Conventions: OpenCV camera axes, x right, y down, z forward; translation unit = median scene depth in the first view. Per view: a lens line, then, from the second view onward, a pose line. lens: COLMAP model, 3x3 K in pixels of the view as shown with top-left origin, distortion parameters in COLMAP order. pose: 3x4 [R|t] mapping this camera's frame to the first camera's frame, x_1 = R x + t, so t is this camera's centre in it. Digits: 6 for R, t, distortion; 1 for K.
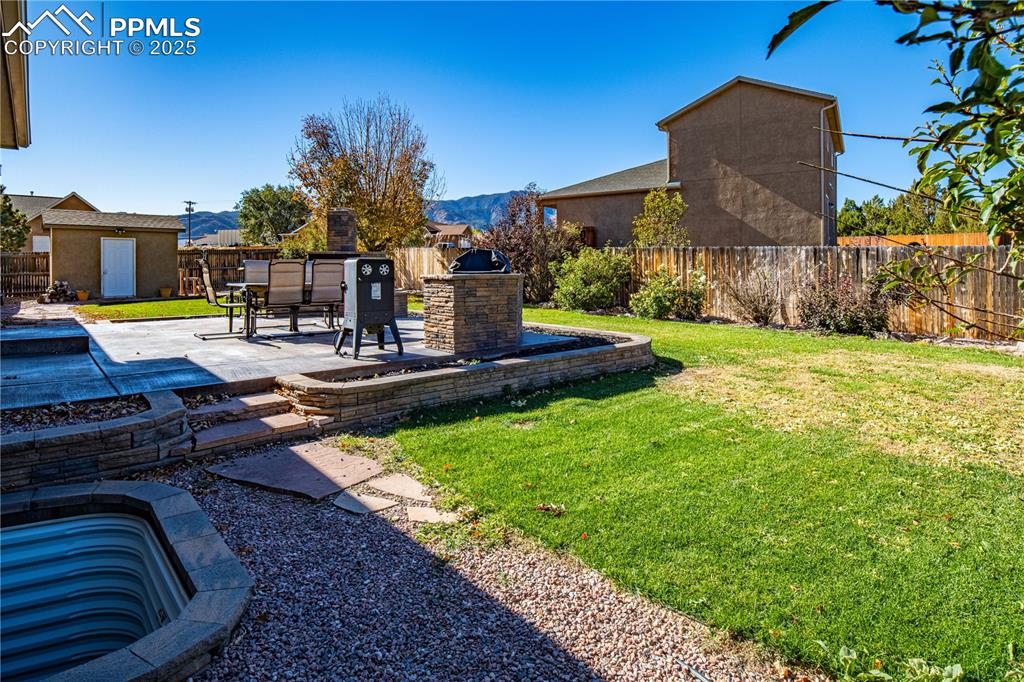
lens RADIAL K [[555.2, 0, 507.0], [0, 555.2, 268.2], [0, 0, 1]] dist [-0.006446, -0.001258]
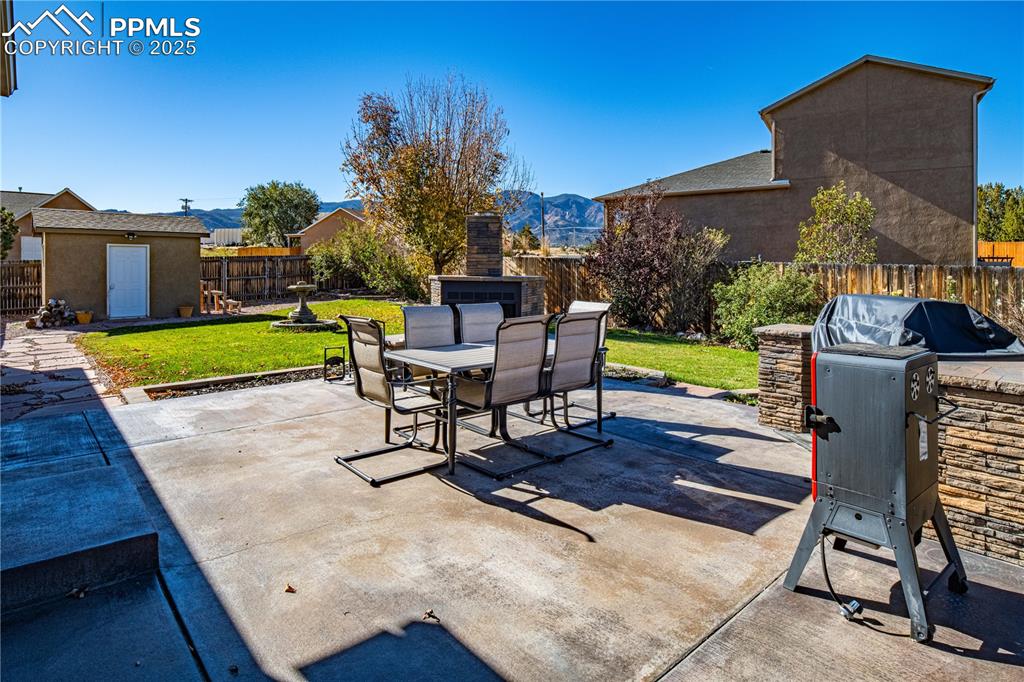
lens RADIAL K [[555.2, 0, 507.0], [0, 555.2, 268.2], [0, 0, 1]] dist [-0.006446, -0.001258]
pose [[0.999917, 0.004198, 0.012155, -0.142514], [-0.004213, 0.999990, 0.001177, -0.020672], [-0.012150, -0.001228, 0.999925, 0.166556]]
